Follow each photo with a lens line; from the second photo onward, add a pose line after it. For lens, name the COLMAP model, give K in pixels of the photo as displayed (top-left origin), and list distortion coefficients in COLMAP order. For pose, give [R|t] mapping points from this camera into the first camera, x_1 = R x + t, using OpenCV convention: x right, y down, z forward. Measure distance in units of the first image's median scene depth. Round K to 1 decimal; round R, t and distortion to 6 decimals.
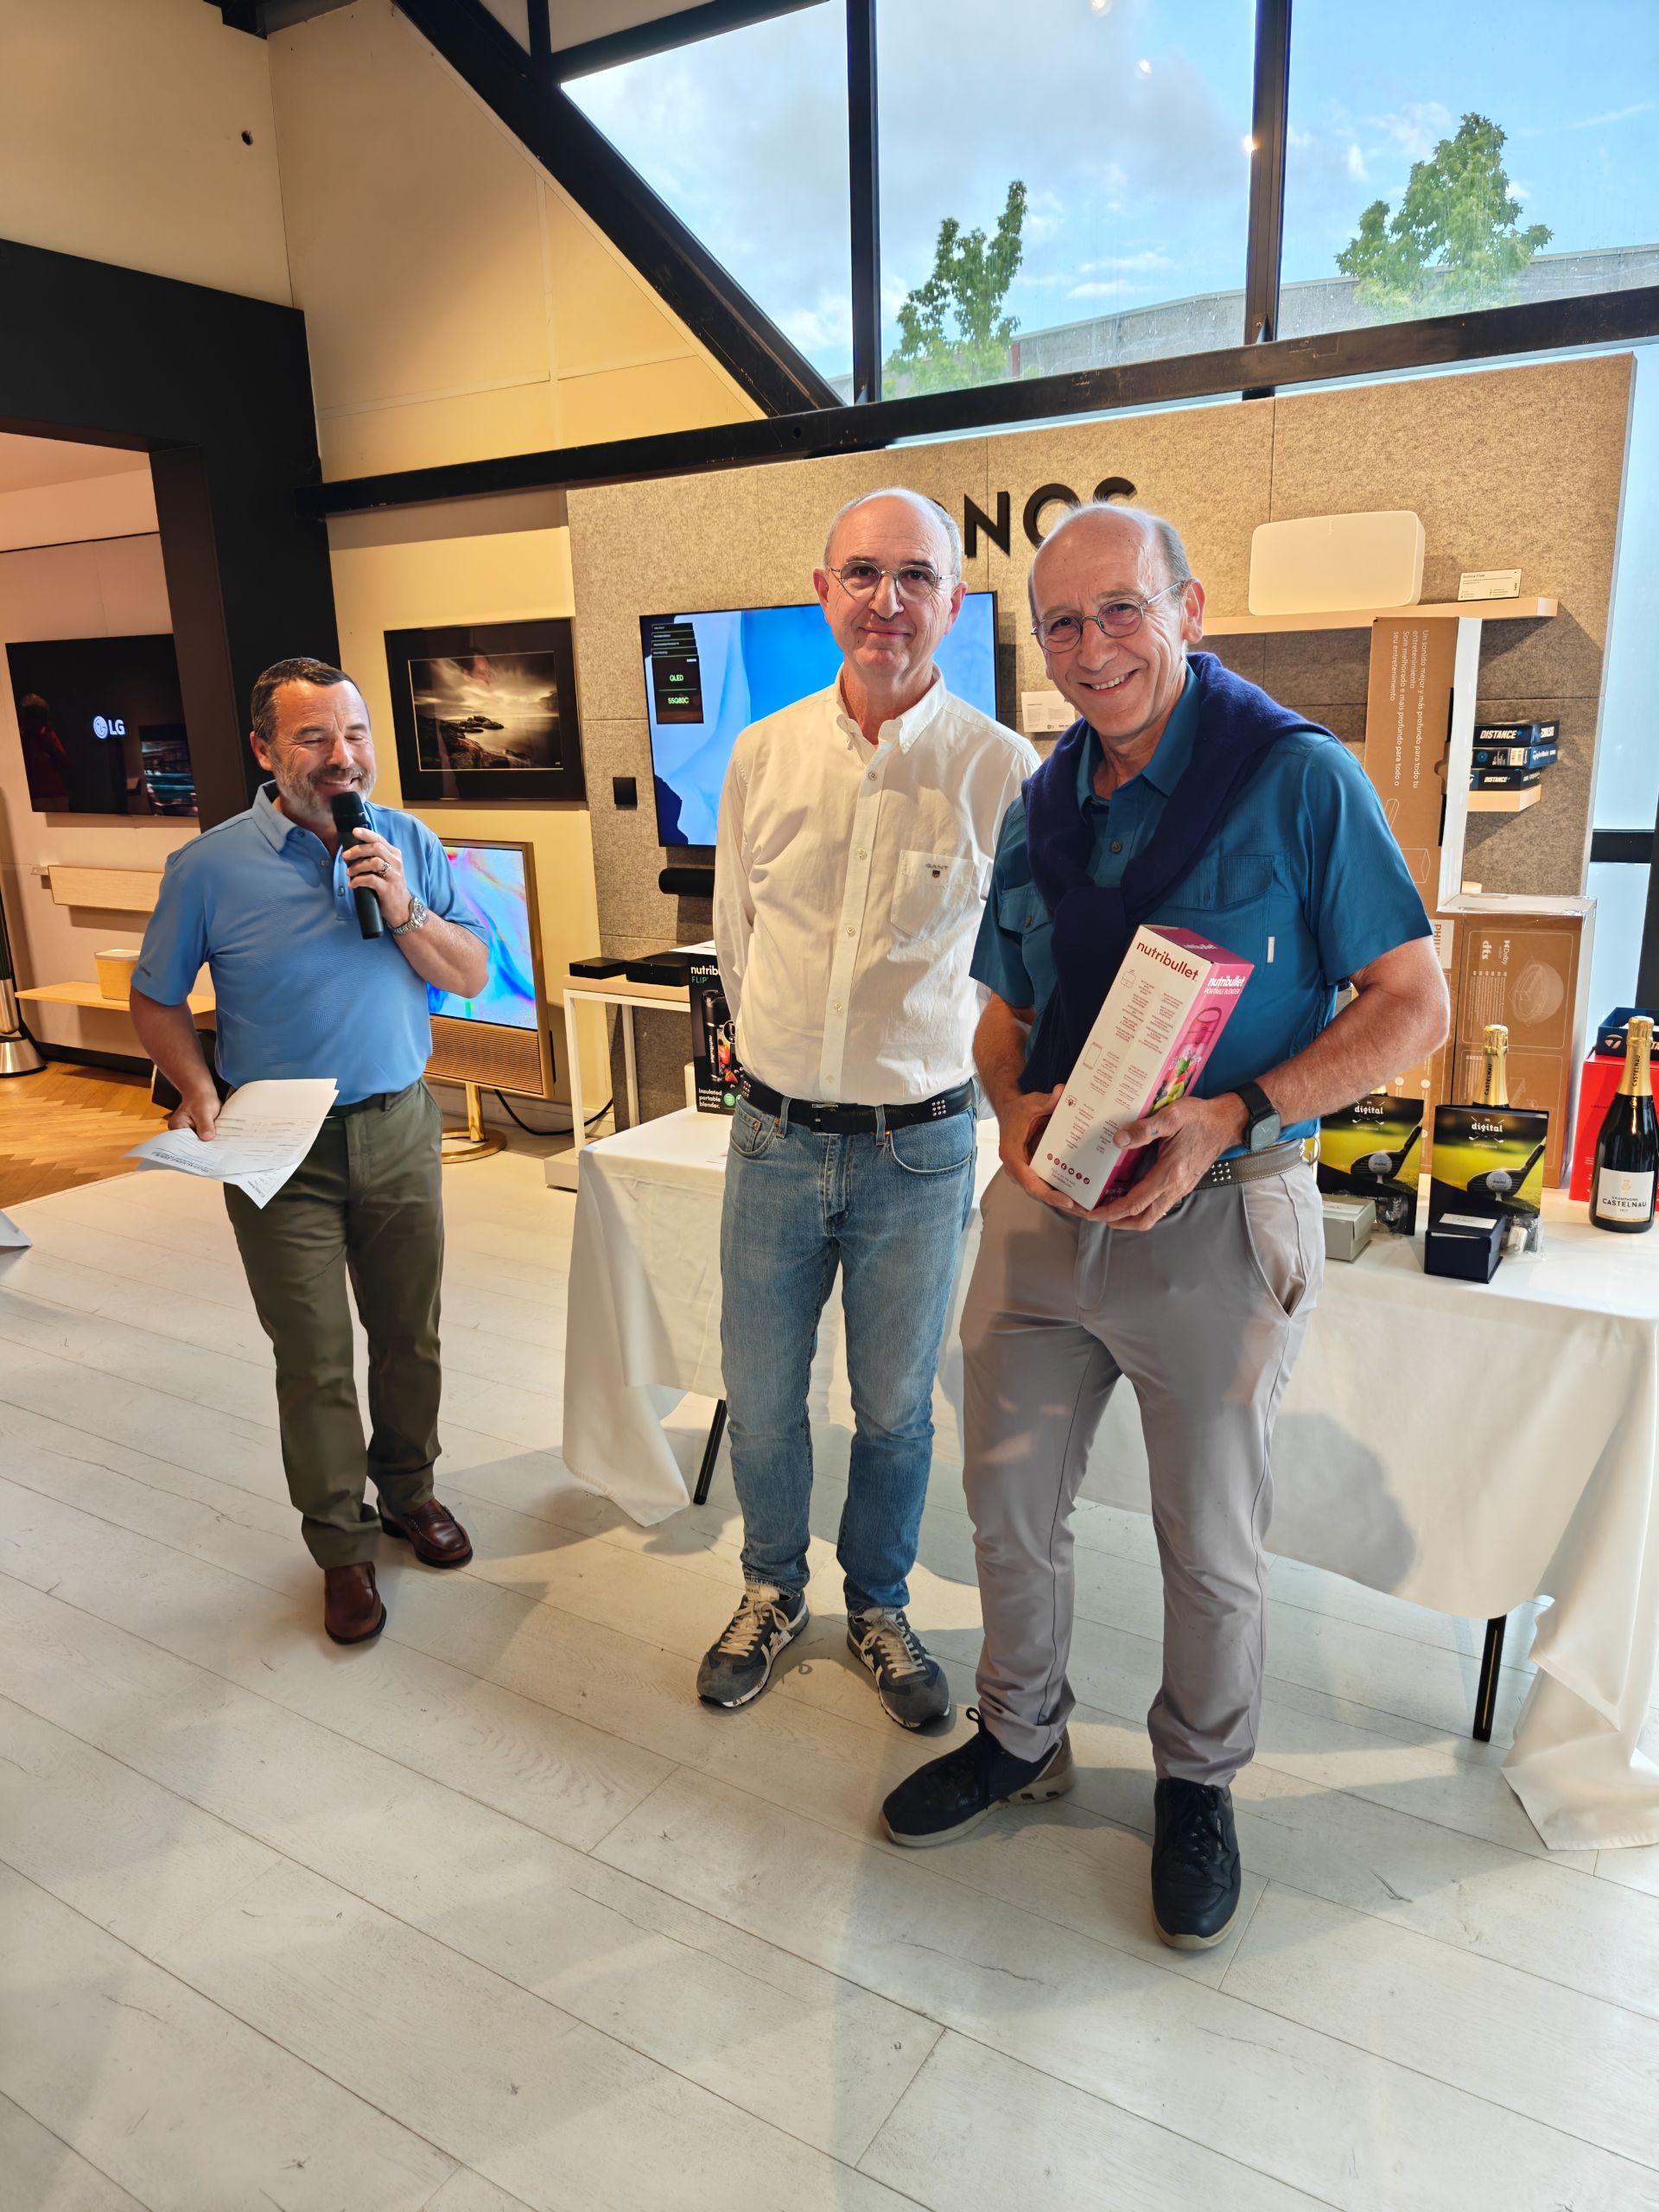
lens RADIAL K [[1492.7, 0, 851.1], [0, 1492.7, 1096.1], [0, 0, 1]] dist [0.048876, -0.052334]
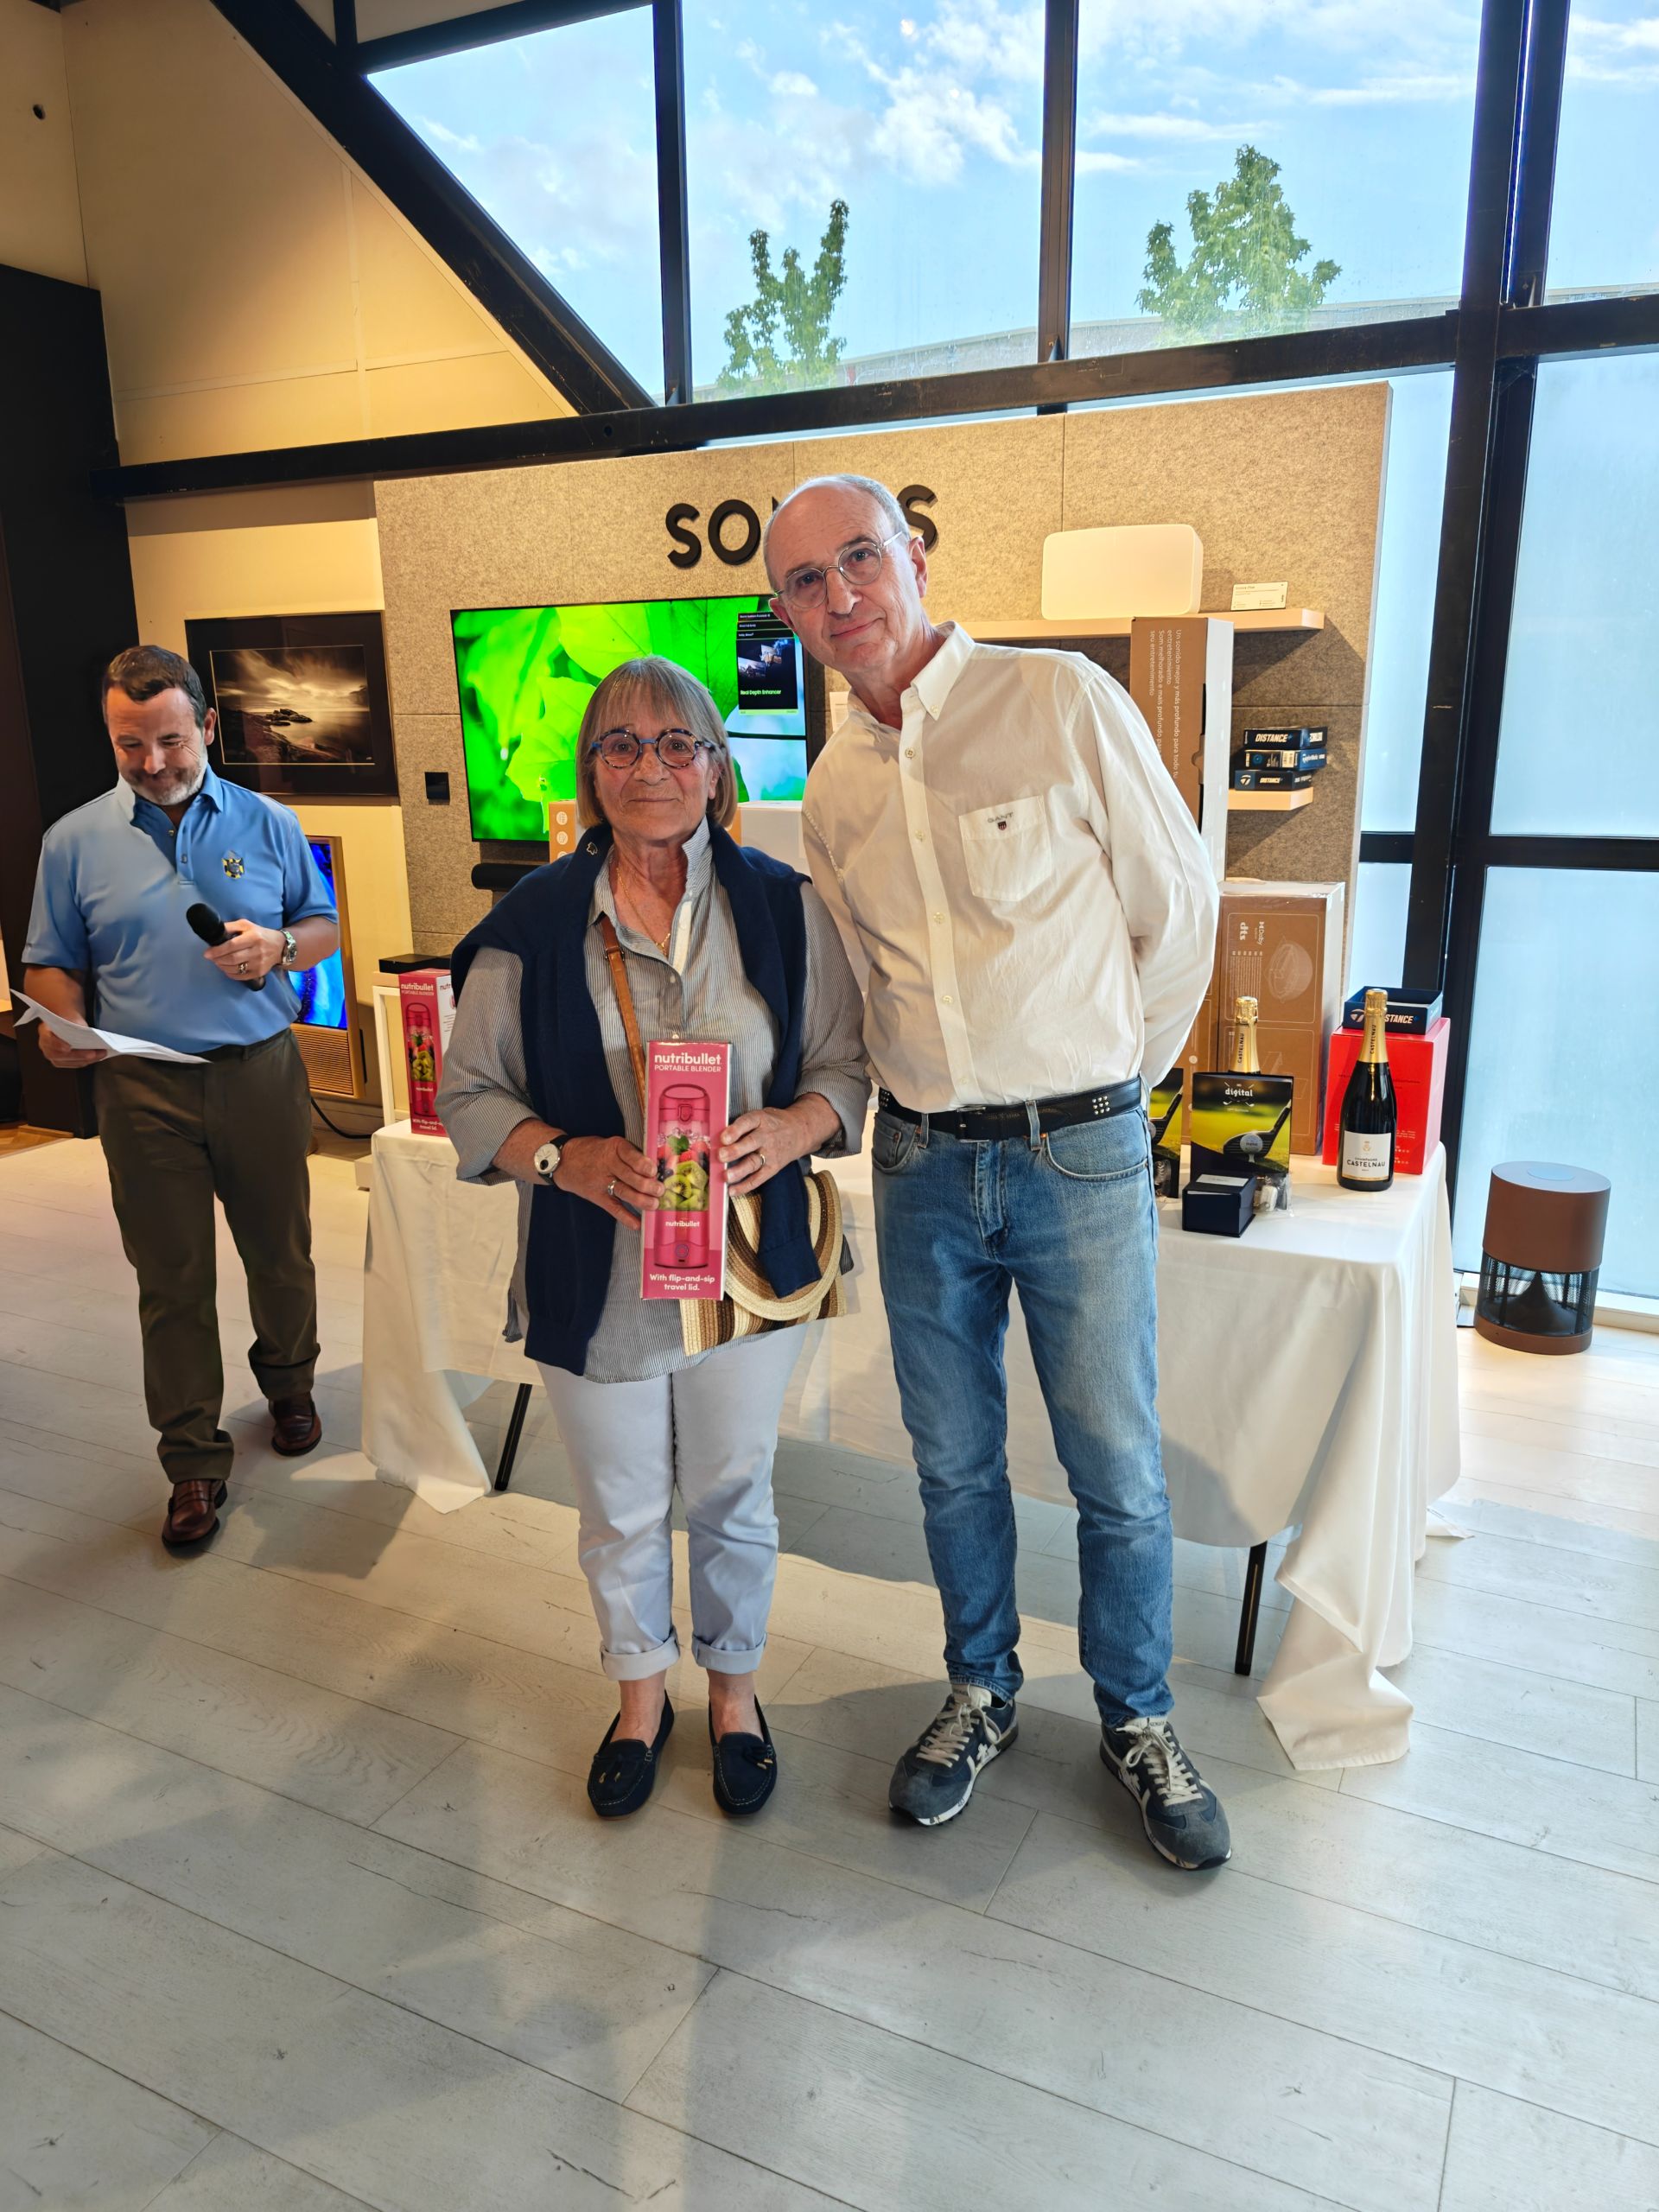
lens RADIAL K [[1492.7, 0, 855.3], [0, 1492.7, 1101.0], [0, 0, 1]] dist [0.048876, -0.052334]
pose [[0.994678, -0.006244, 0.102842, 0.026103], [0.007327, 0.999922, -0.010157, 0.020934], [-0.102770, 0.010856, 0.994646, -0.015141]]
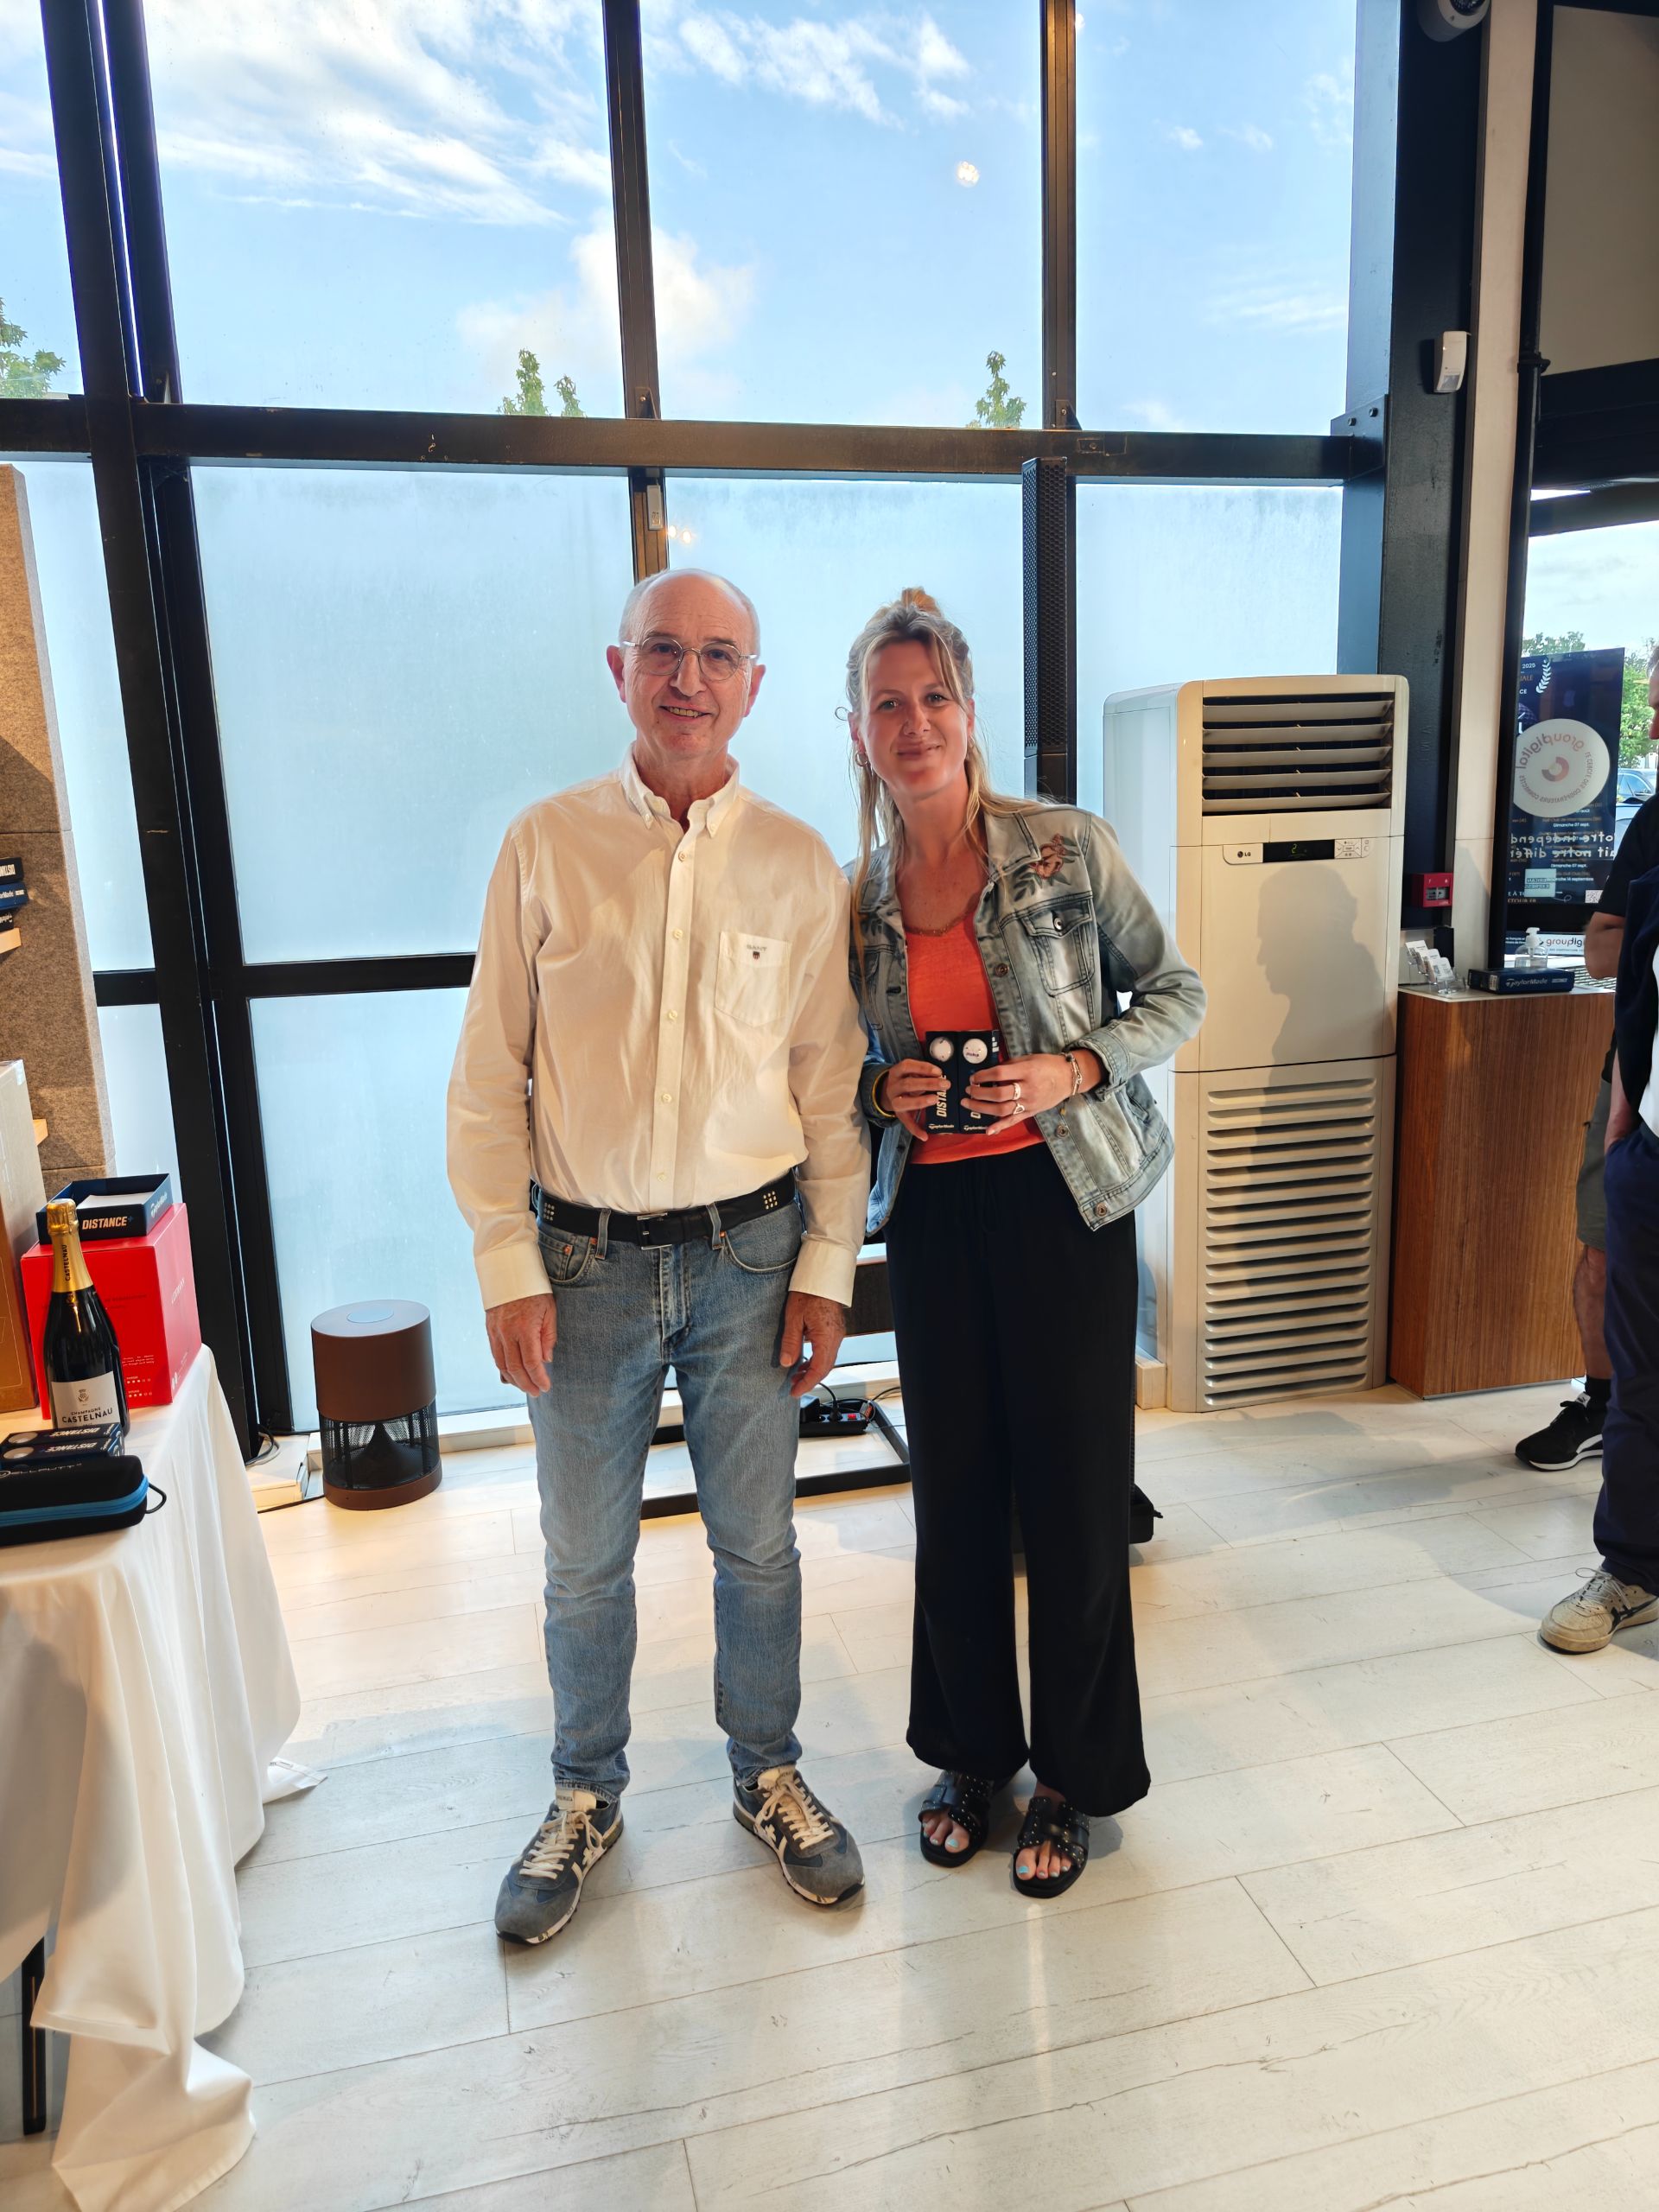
lens RADIAL K [[1492.7, 0, 821.0], [0, 1492.7, 1087.5], [0, 0, 1]] dist [0.048876, -0.052334]
pose [[0.696966, -0.136338, 0.704024, 0.139247], [0.195865, 0.980623, -0.003999, -0.016617], [-0.689837, 0.140681, 0.710165, 0.049110]]
